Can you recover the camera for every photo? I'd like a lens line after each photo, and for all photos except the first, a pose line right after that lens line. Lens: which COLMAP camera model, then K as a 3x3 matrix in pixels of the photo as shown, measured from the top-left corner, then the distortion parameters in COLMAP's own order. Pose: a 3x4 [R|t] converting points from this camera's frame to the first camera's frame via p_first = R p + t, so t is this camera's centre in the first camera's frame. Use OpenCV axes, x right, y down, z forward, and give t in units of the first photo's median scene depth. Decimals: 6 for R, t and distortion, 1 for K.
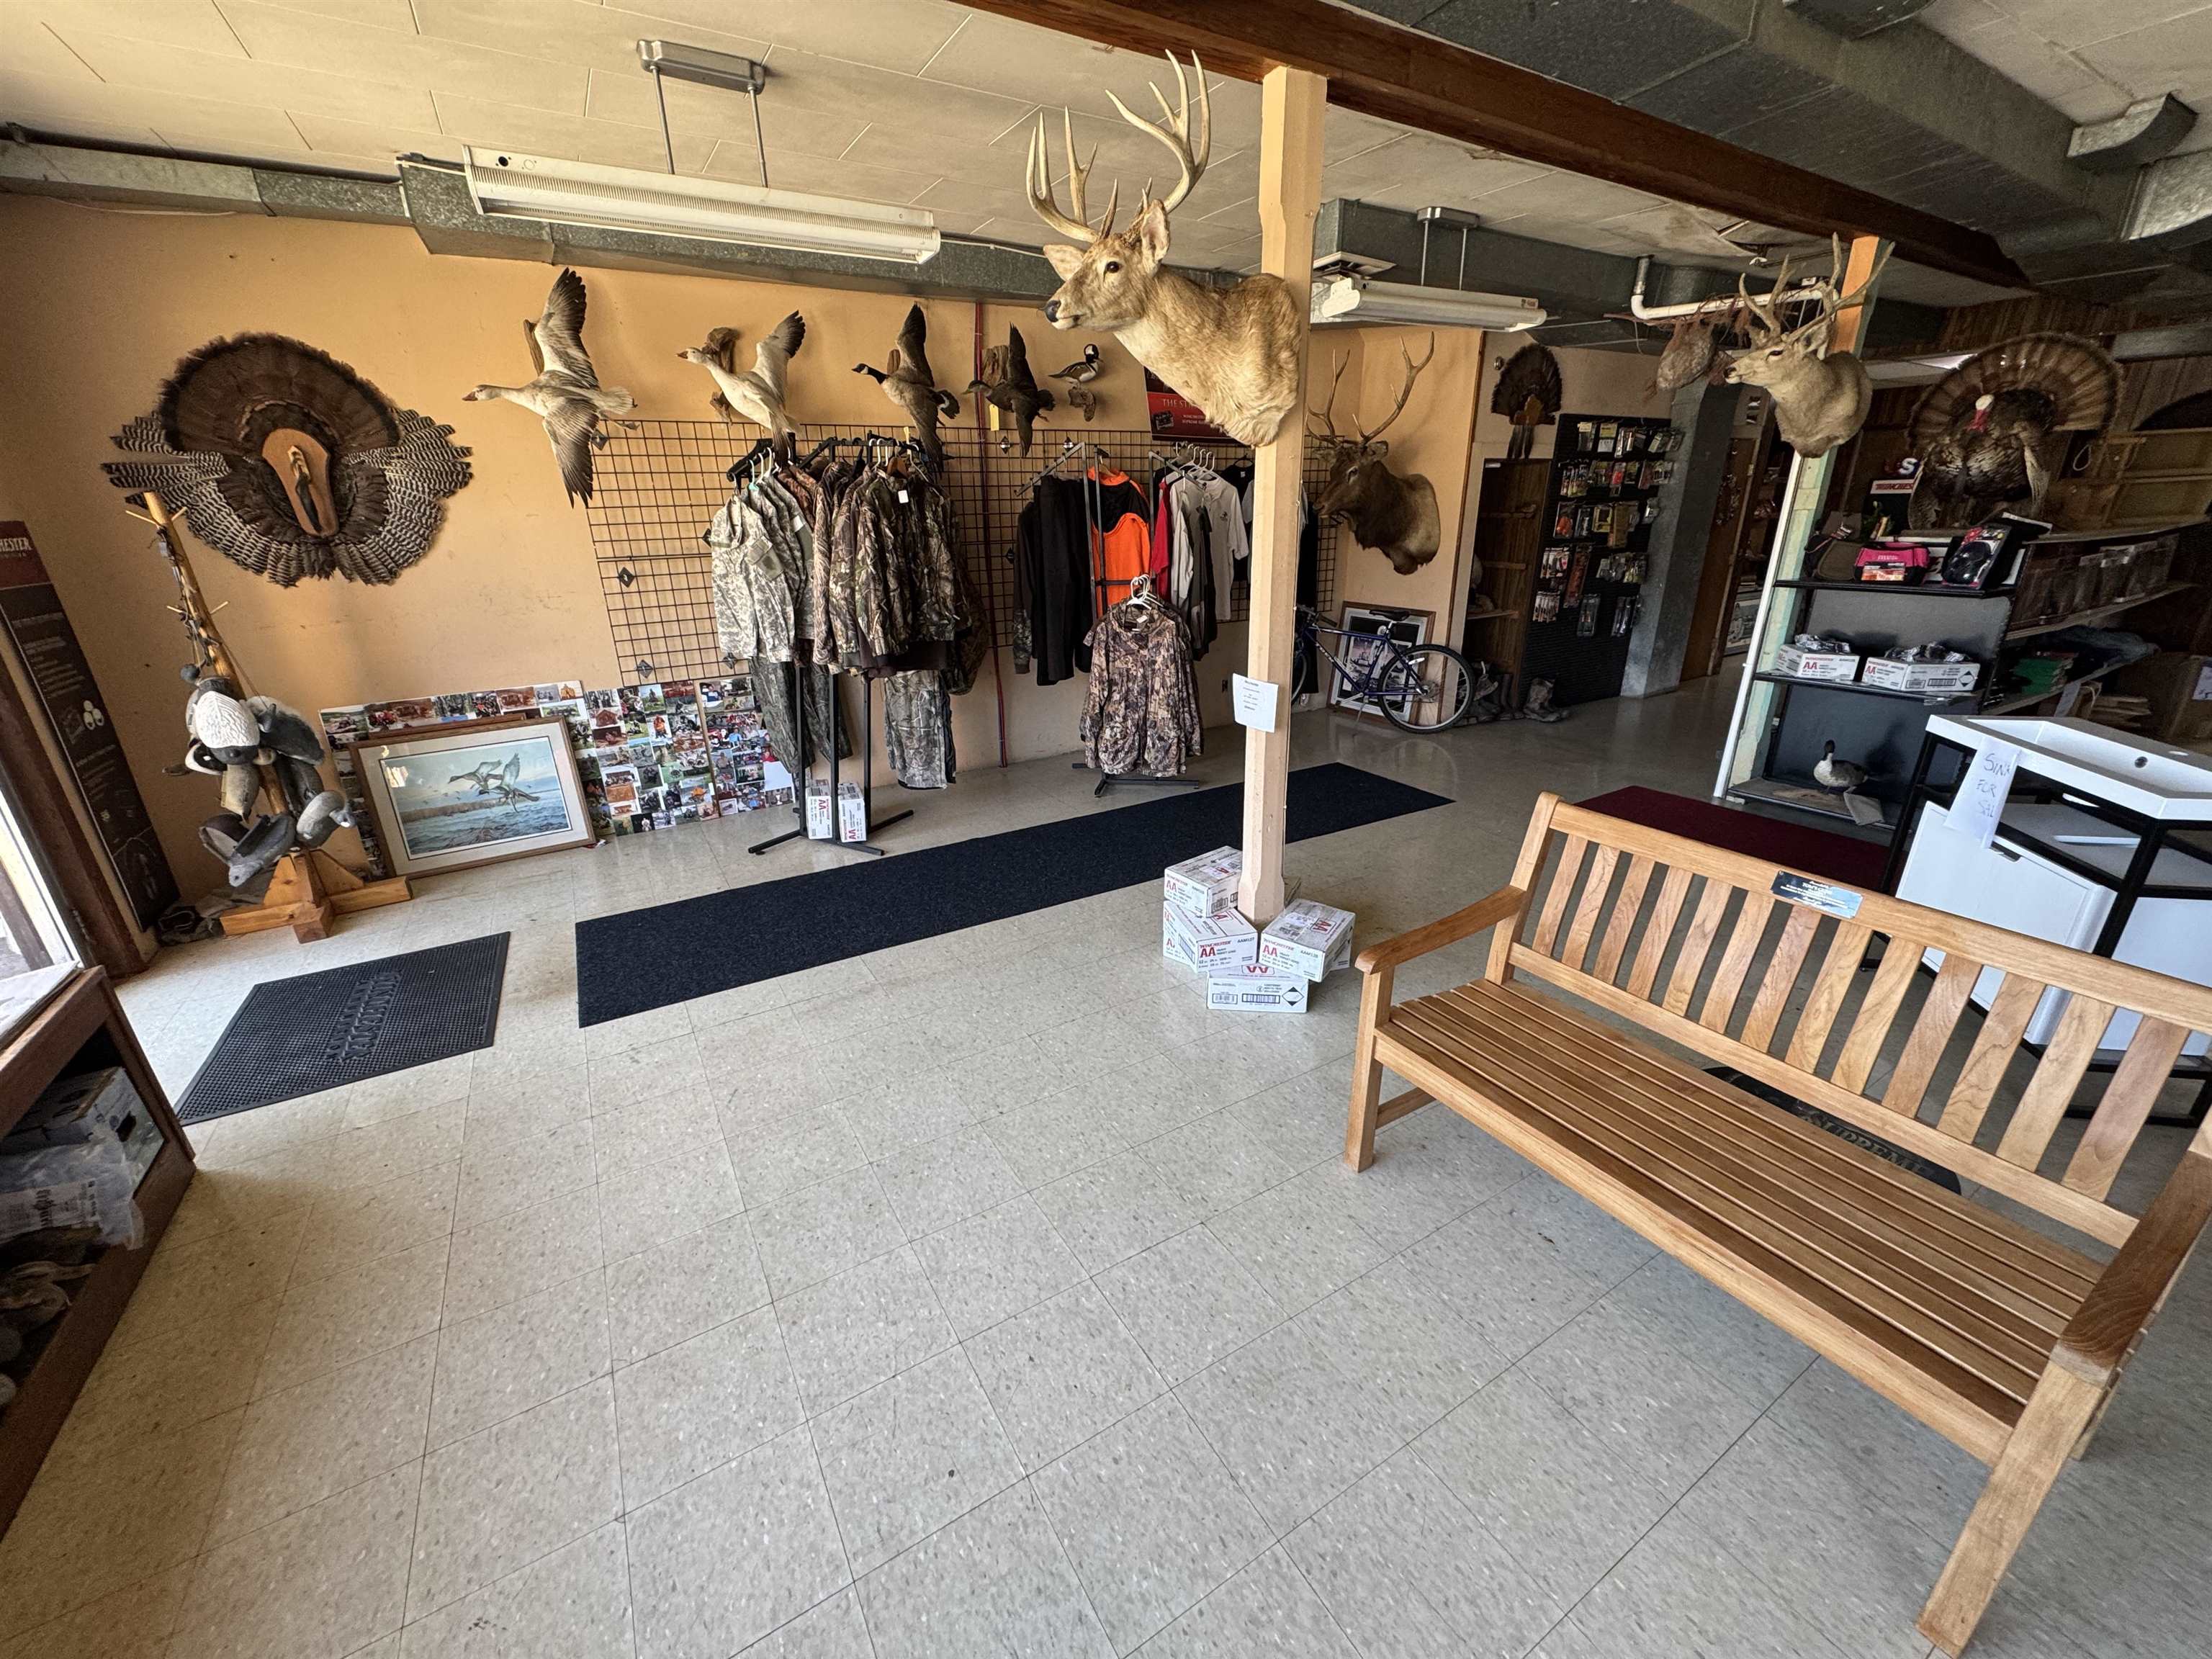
lens RADIAL K [[877.8, 0, 1107.7], [0, 877.8, 827.2], [0, 0, 1]] dist [-0.000133, 0.000395]
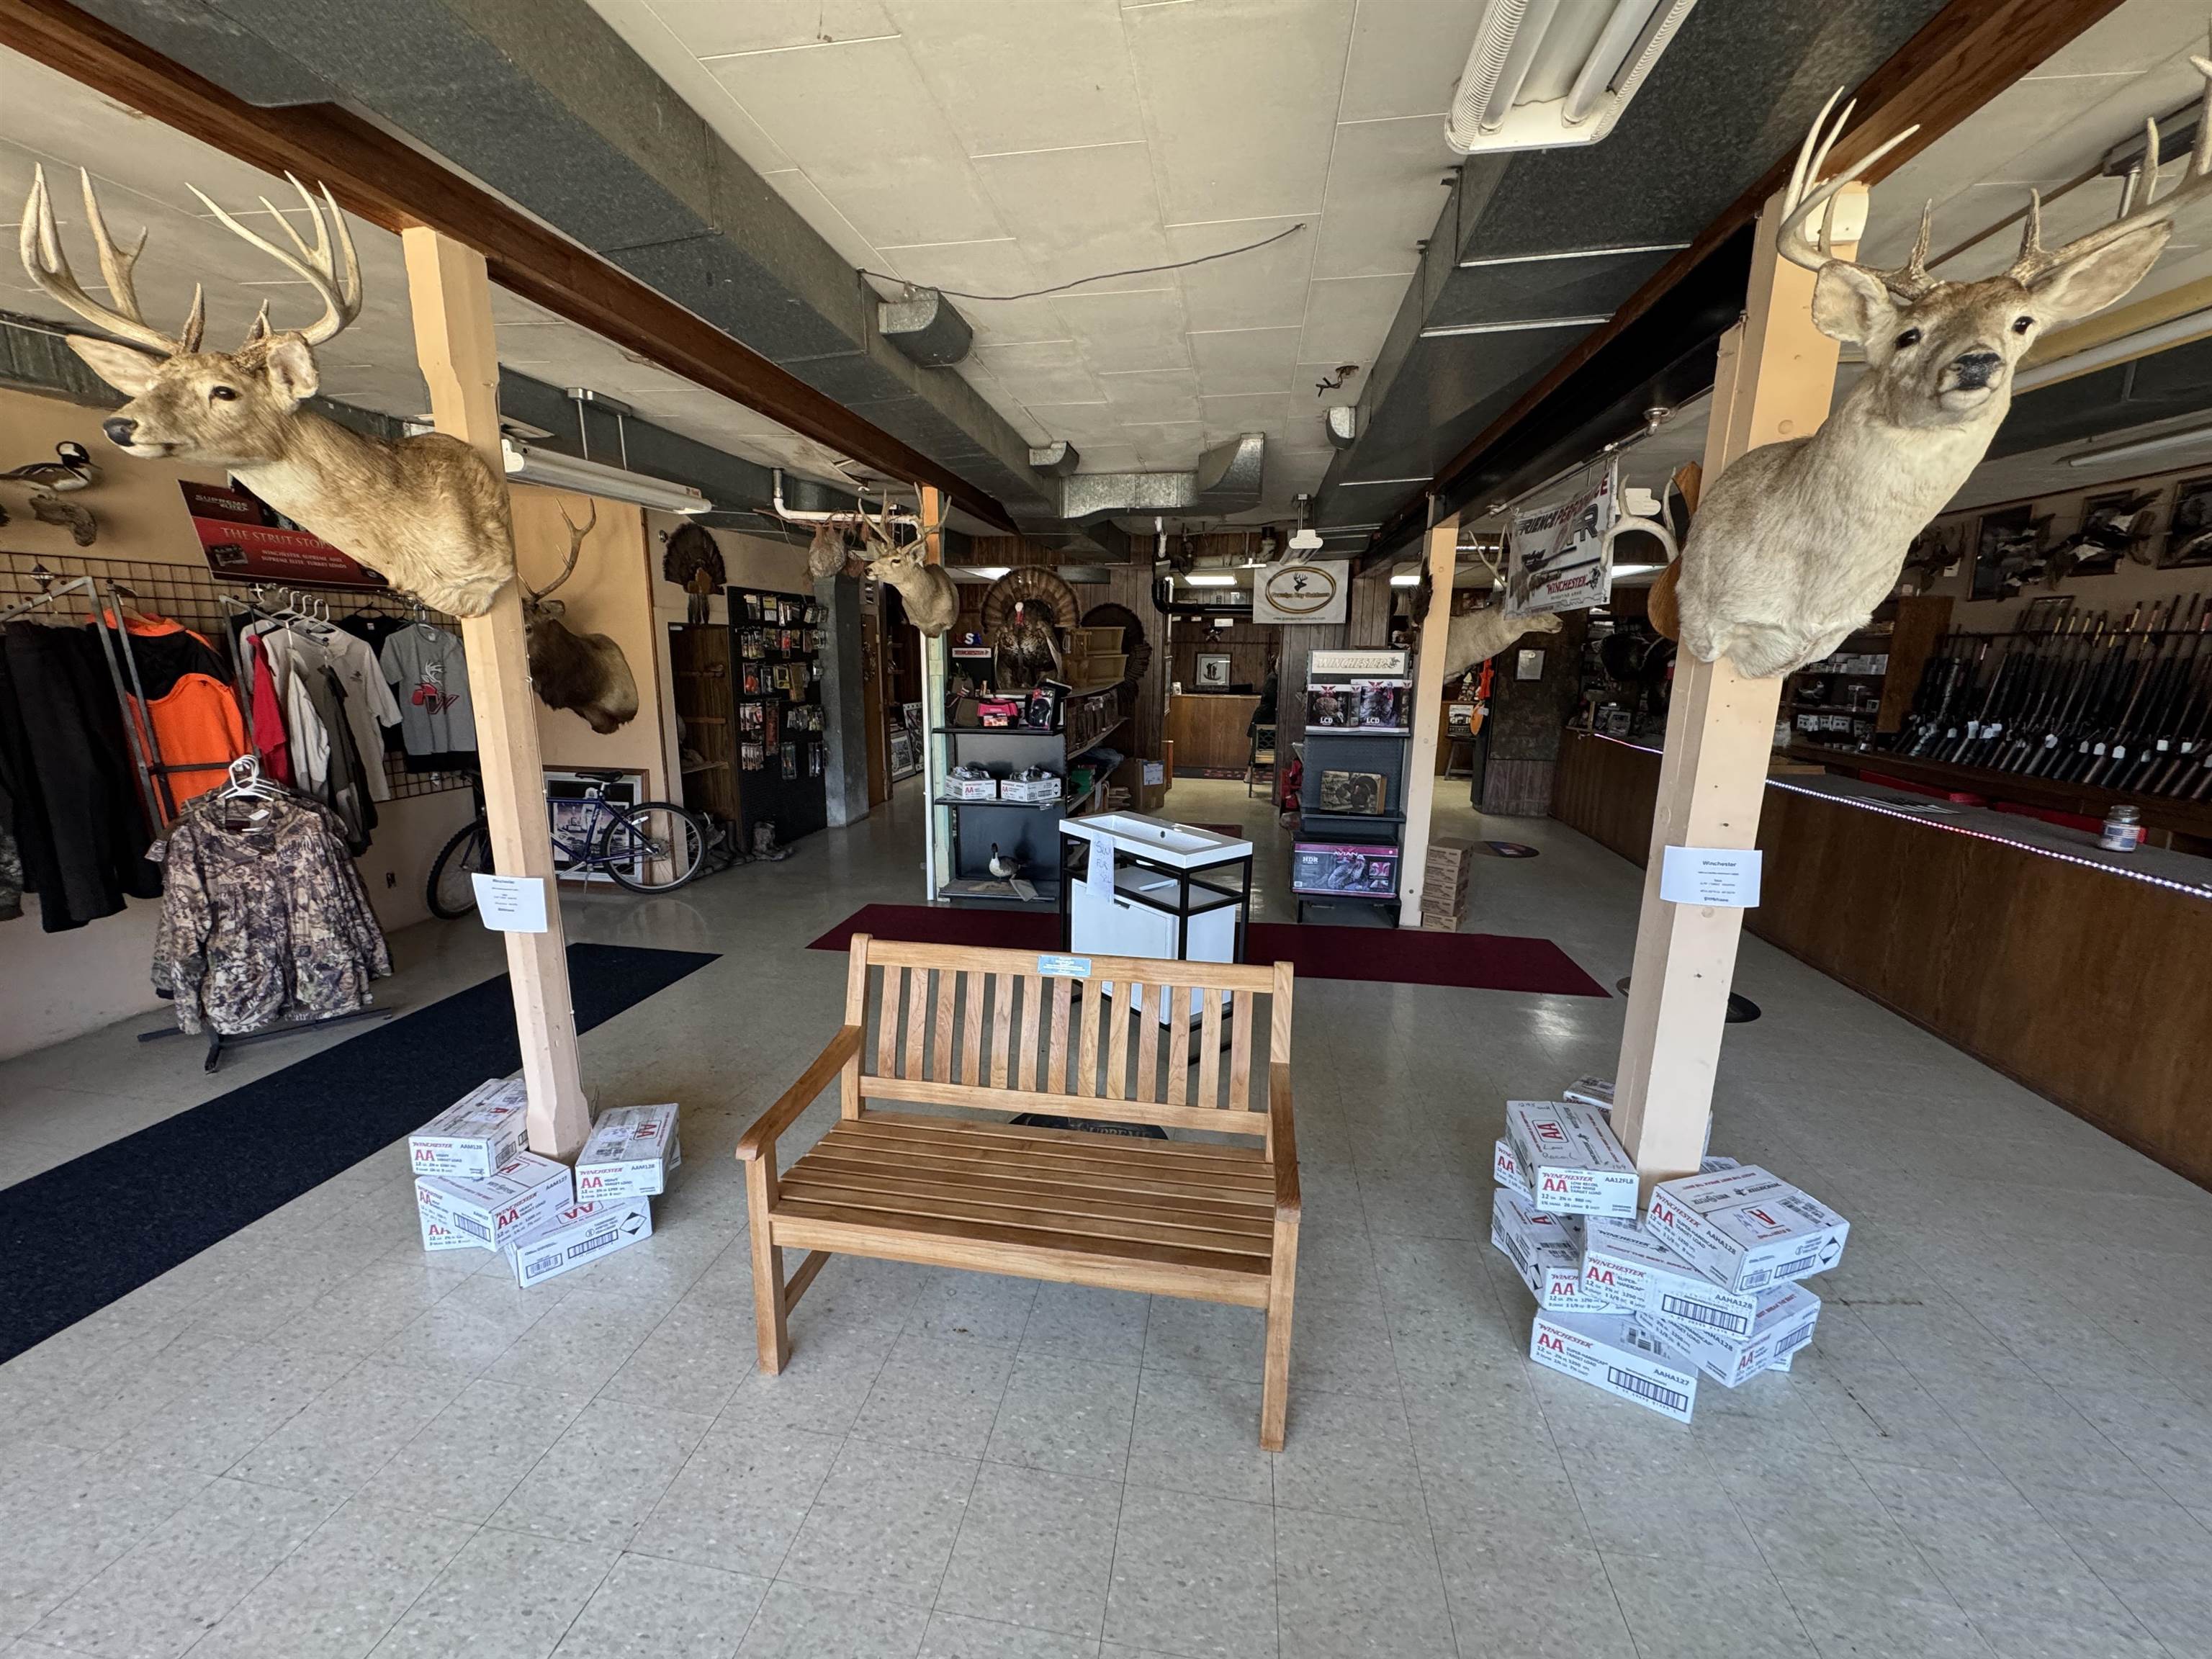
lens RADIAL K [[875.0, 0, 1106.0], [0, 875.0, 829.5], [0, 0, 1]] dist [-0.002809, 0.000085]
pose [[0.643911, -0.129545, 0.754053, -0.064219], [0.243546, 0.969001, -0.041499, -0.025116], [-0.725302, 0.210369, 0.655501, 0.010116]]
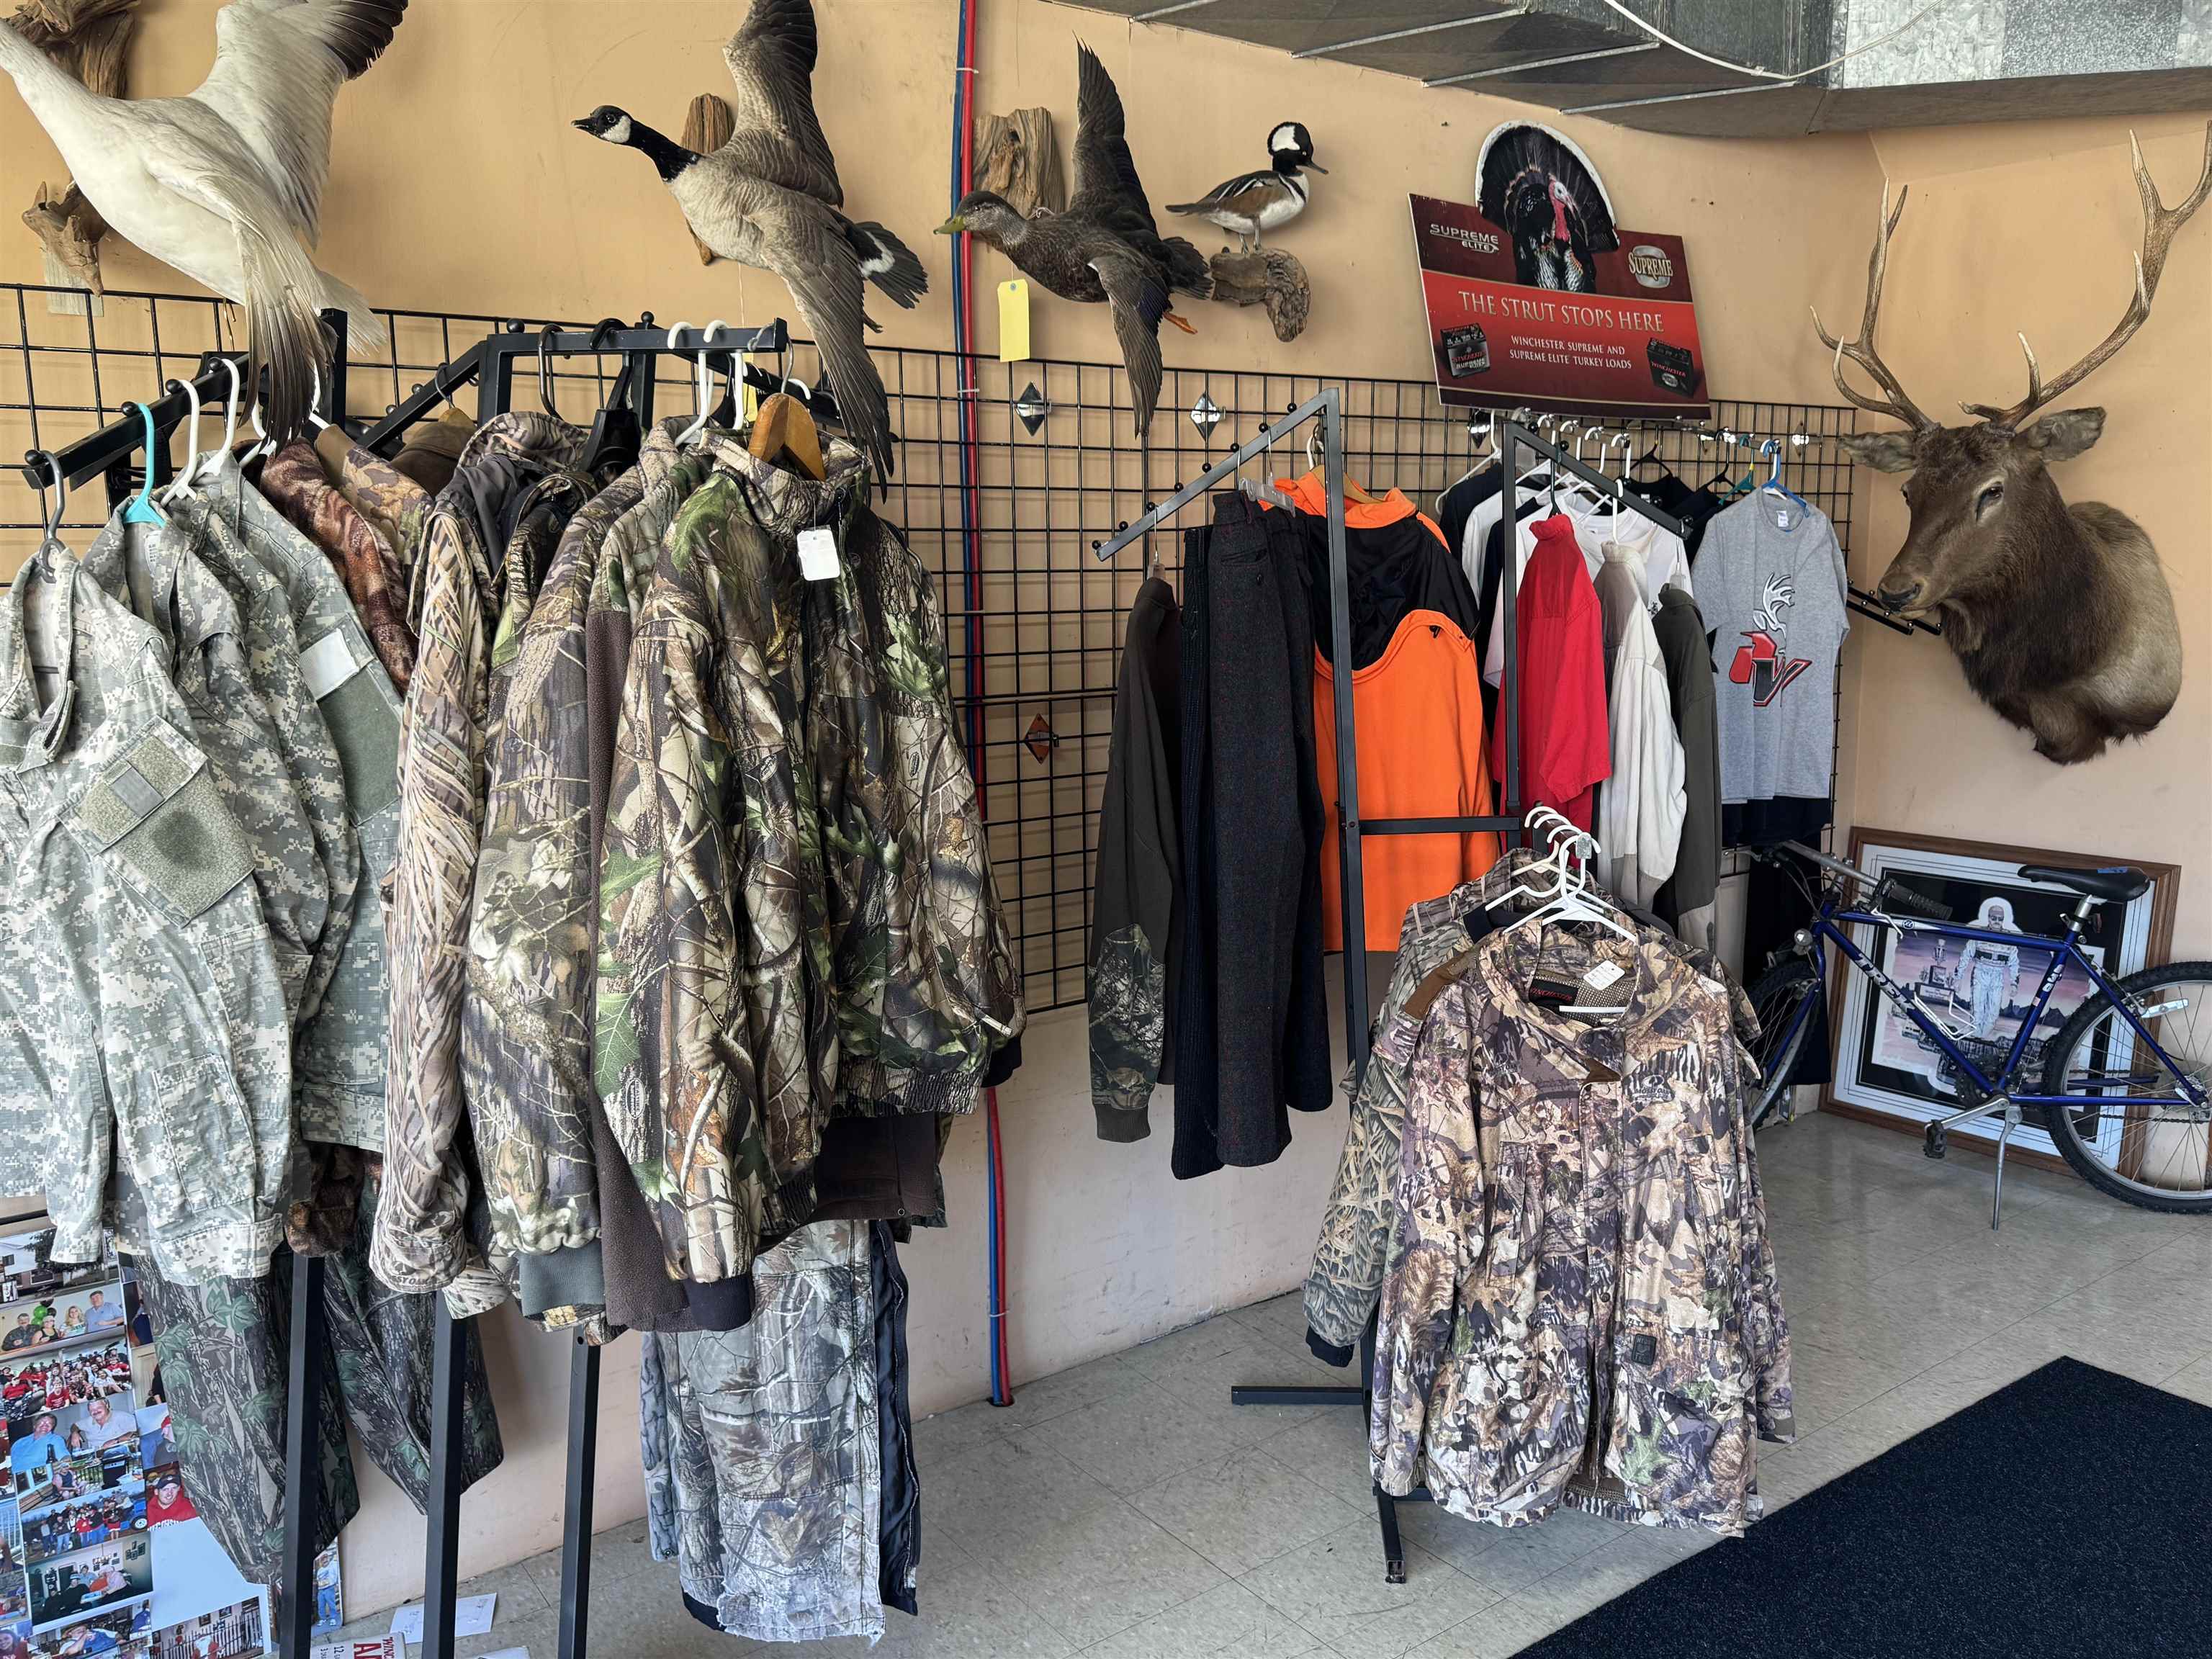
lens RADIAL K [[1700.9, 0, 1098.8], [0, 1700.9, 834.7], [0, 0, 1]] dist [0.109450, -0.155251]
pose [[0.996821, -0.012258, 0.078721, -0.183838], [0.028072, 0.978764, -0.203058, -0.197901], [-0.074560, 0.204623, 0.975997, 0.534970]]
